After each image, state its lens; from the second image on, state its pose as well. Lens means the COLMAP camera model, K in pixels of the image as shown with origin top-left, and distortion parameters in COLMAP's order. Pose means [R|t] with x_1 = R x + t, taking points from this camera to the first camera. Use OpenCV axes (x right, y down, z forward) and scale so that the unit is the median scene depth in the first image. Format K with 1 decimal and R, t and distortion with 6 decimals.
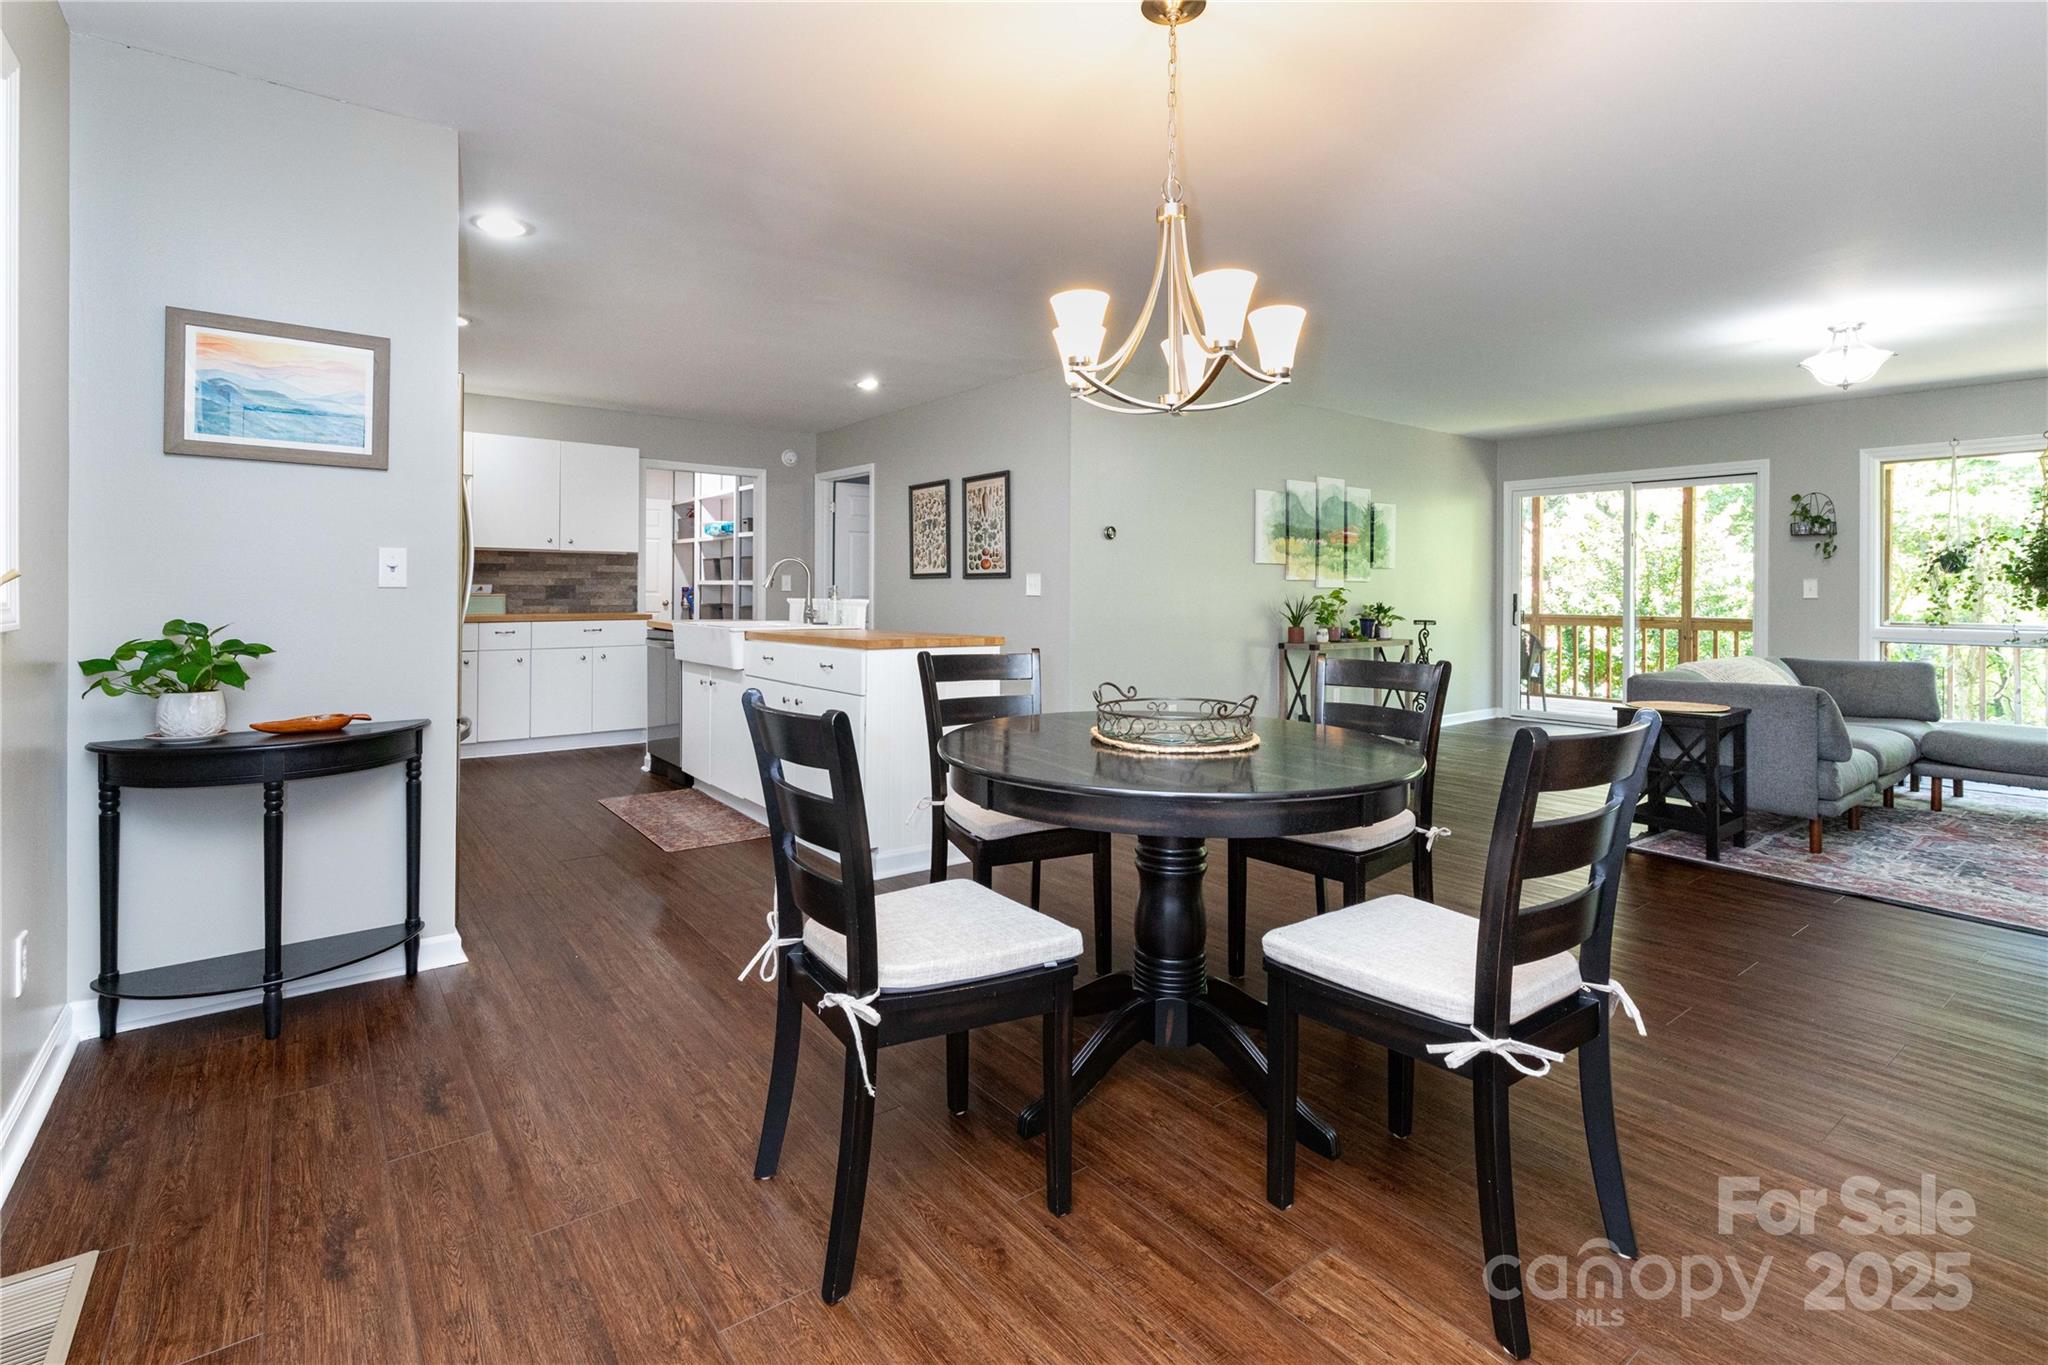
lens RADIAL K [[960.5, 0, 1017.6], [0, 960.5, 590.5], [0, 0, 1]] dist [0.010572, -0.002104]
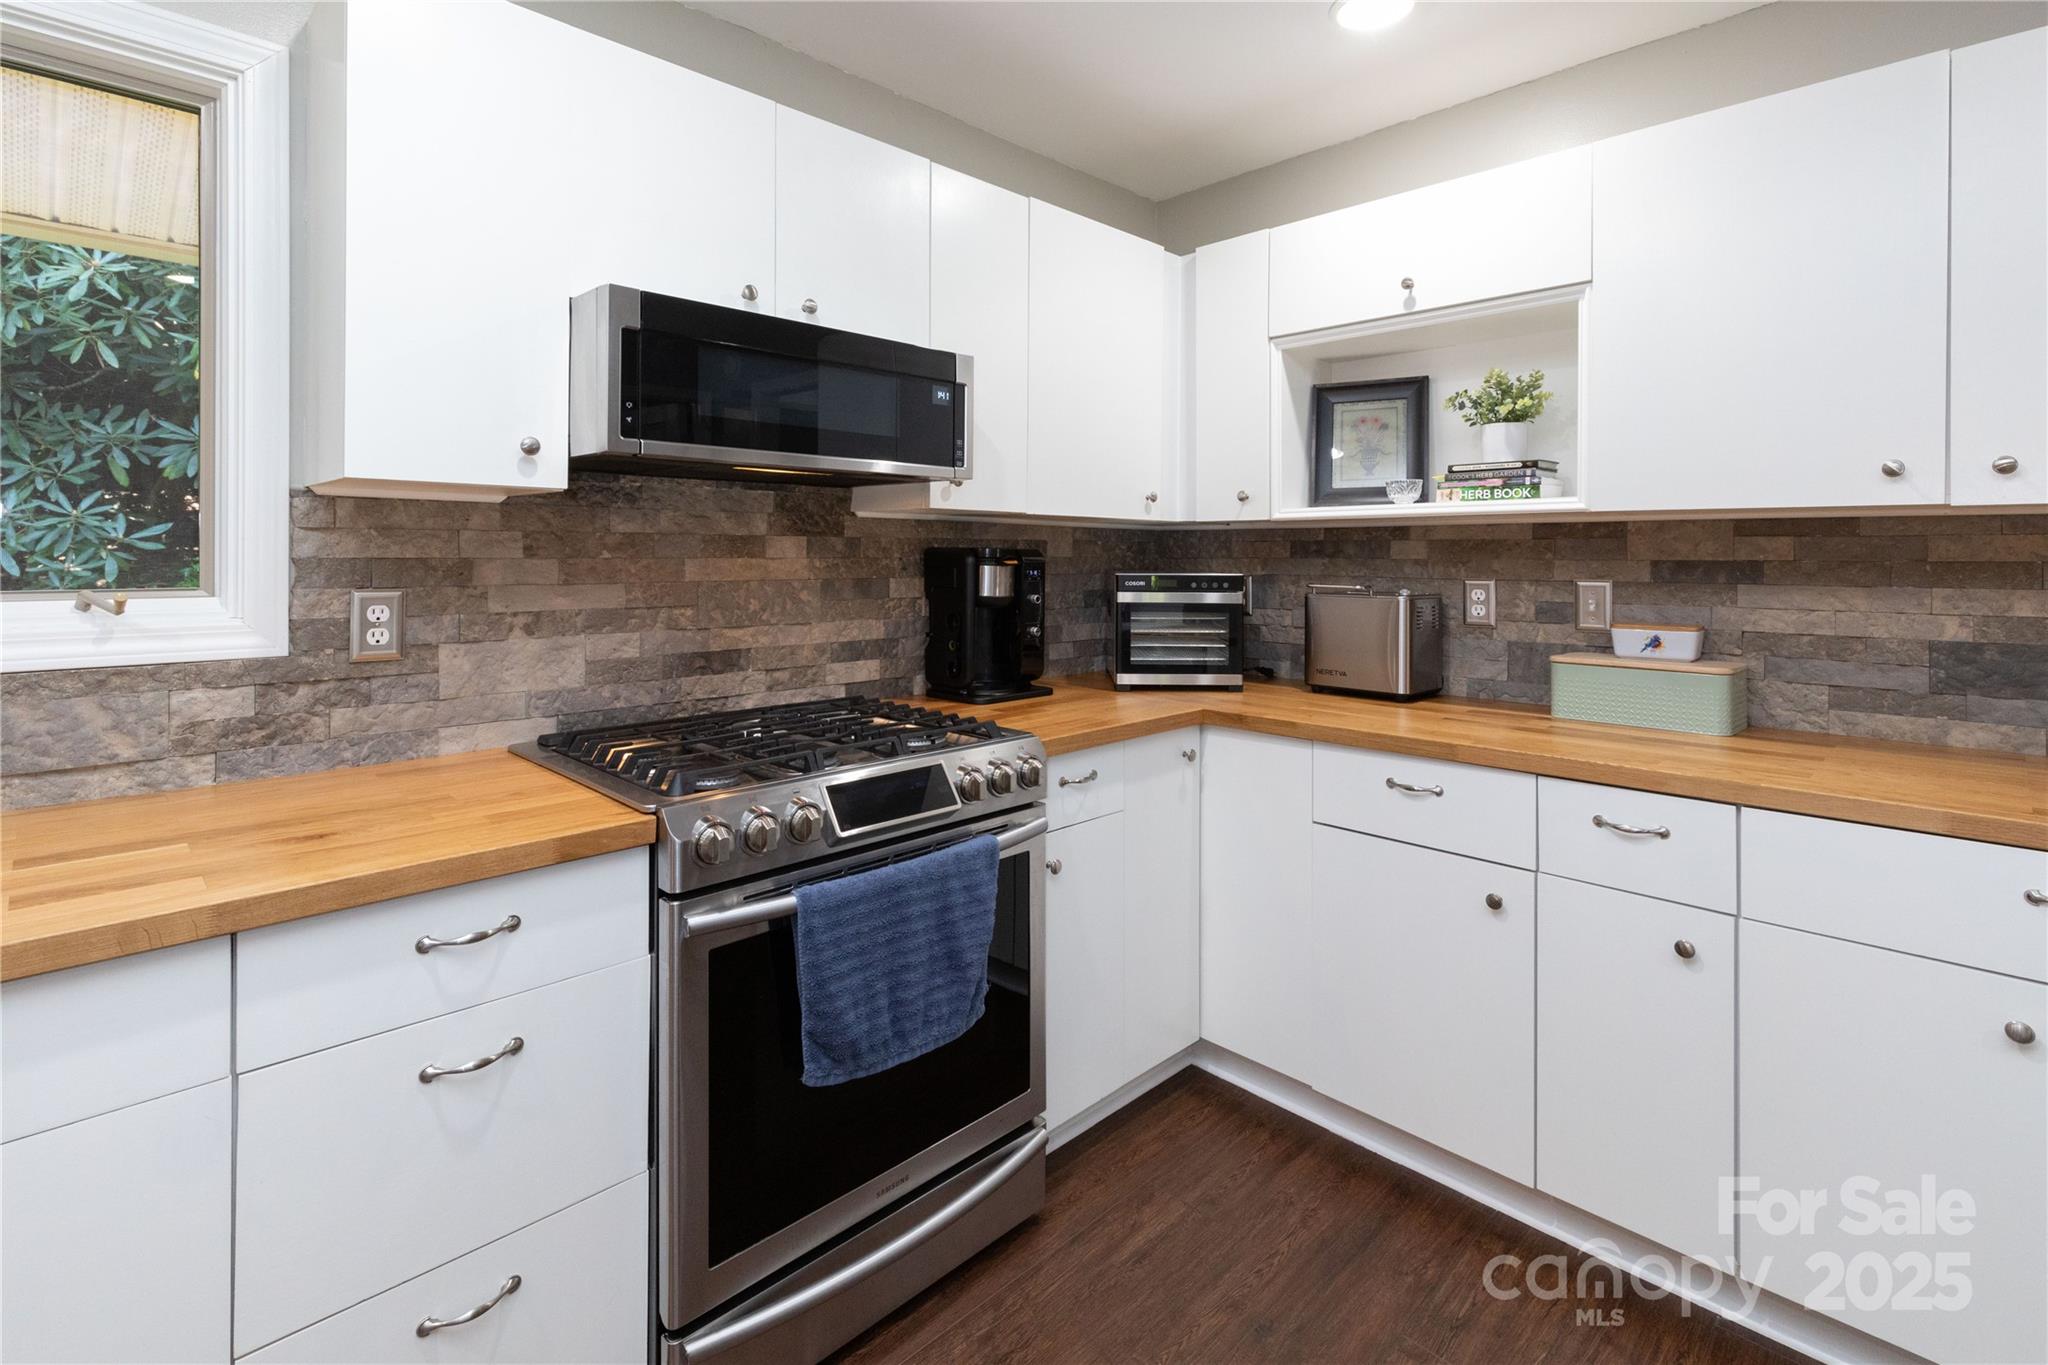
lens RADIAL K [[960.5, 0, 1034.6], [0, 960.5, 555.9], [0, 0, 1]] dist [0.010572, -0.002104]
pose [[0.142658, -0.005303, -0.989758, -0.268654], [-0.002328, 0.999981, -0.005693, -0.027176], [0.989769, 0.003116, 0.142643, 0.735992]]
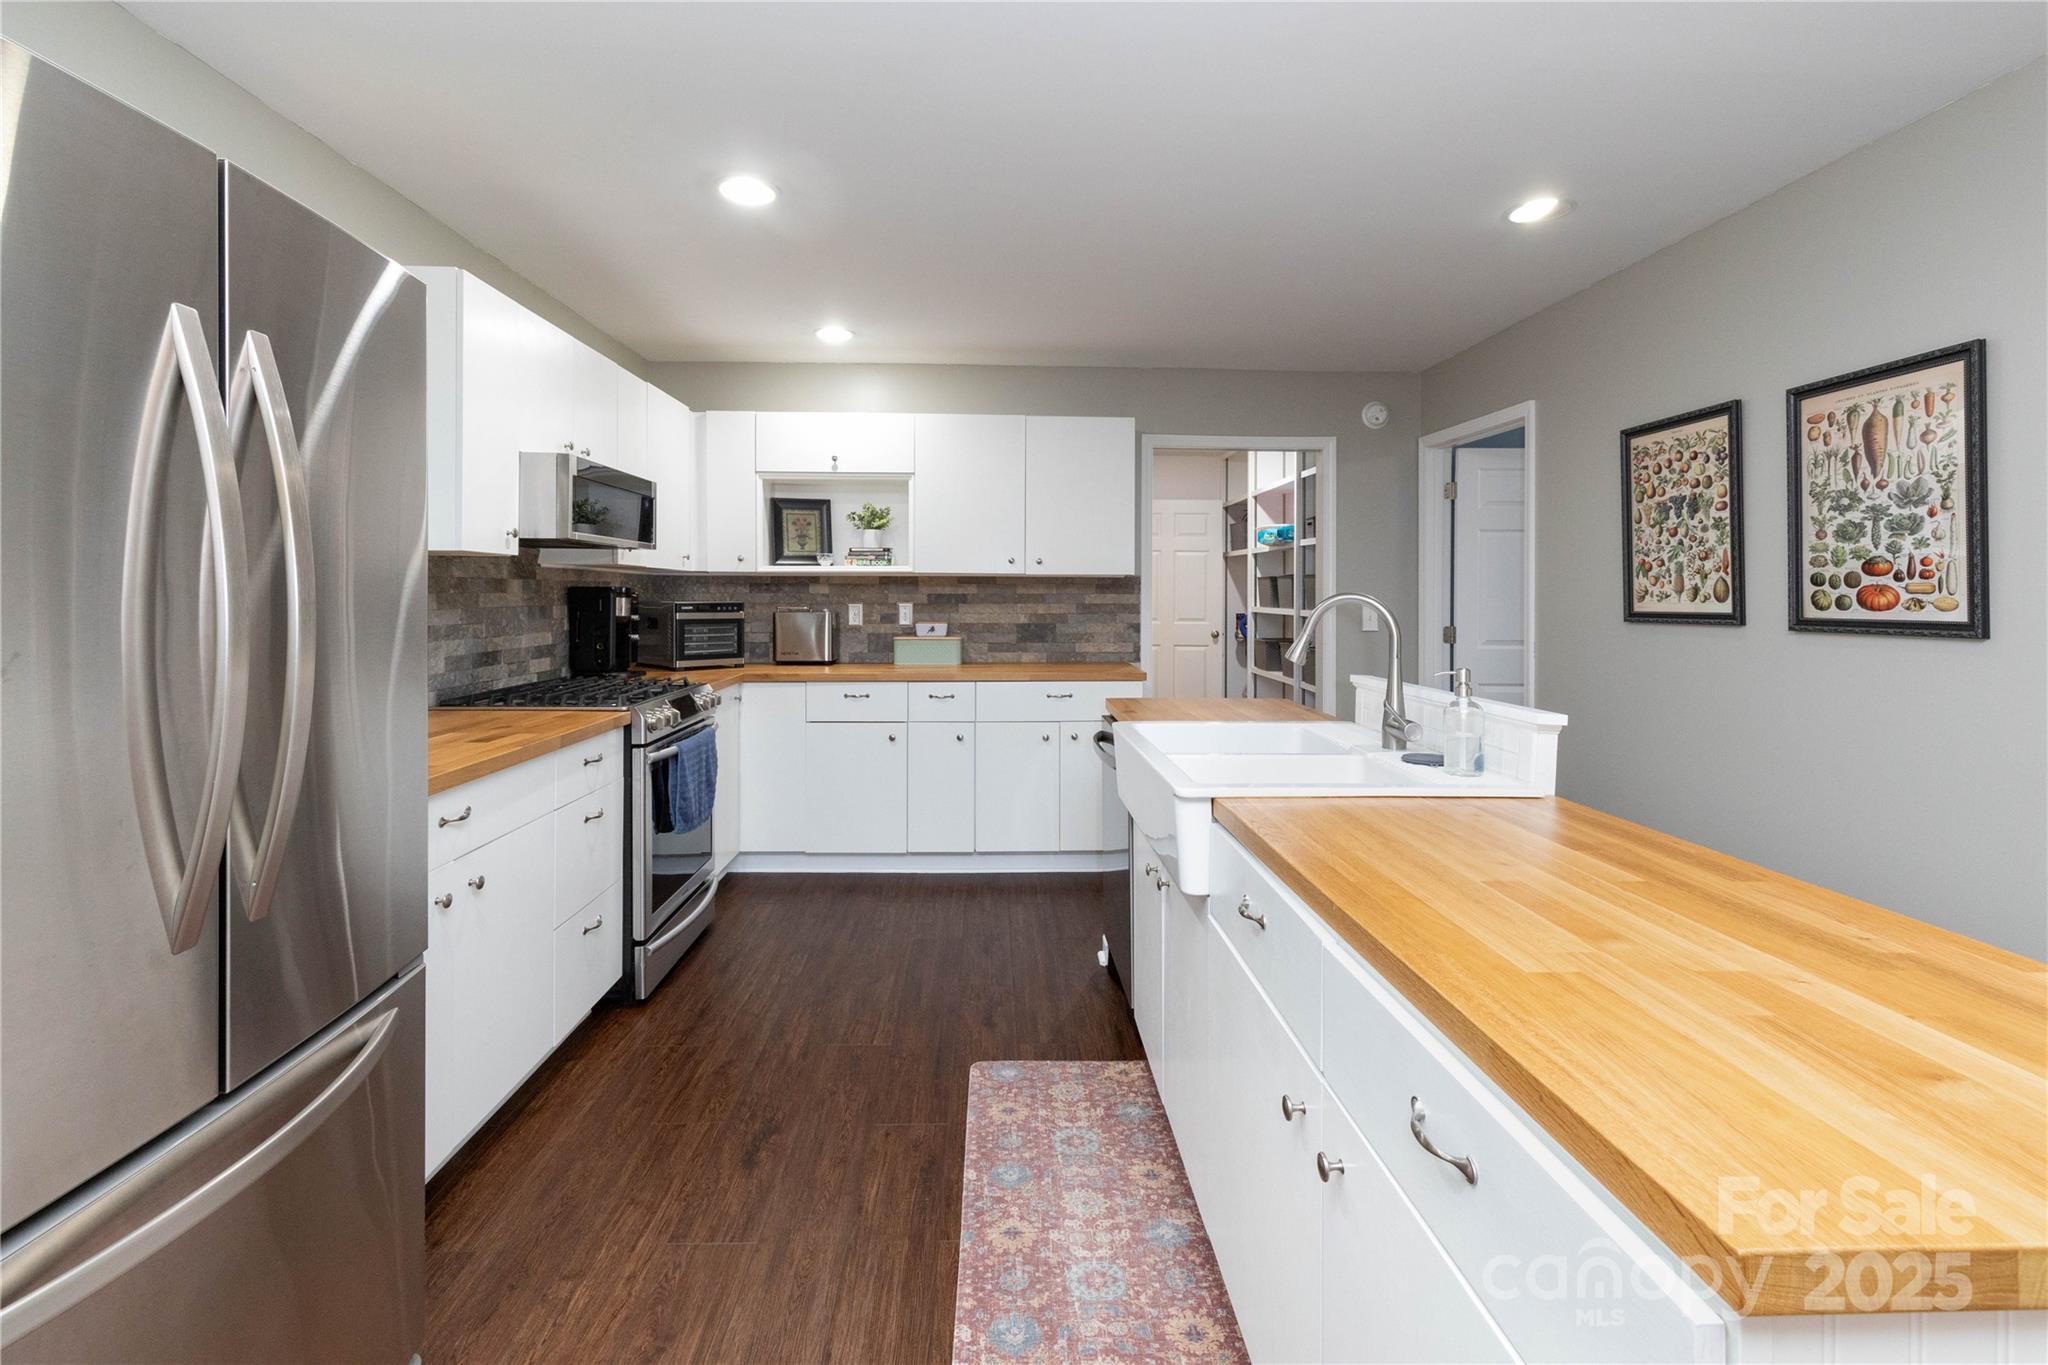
lens RADIAL K [[960.5, 0, 1014.2], [0, 960.5, 584.3], [0, 0, 1]] dist [0.010572, -0.002104]
pose [[0.817282, -0.009432, -0.576161, -0.084175], [0.001841, 0.999904, -0.013756, -0.025176], [0.576236, 0.010182, 0.817220, 0.428213]]
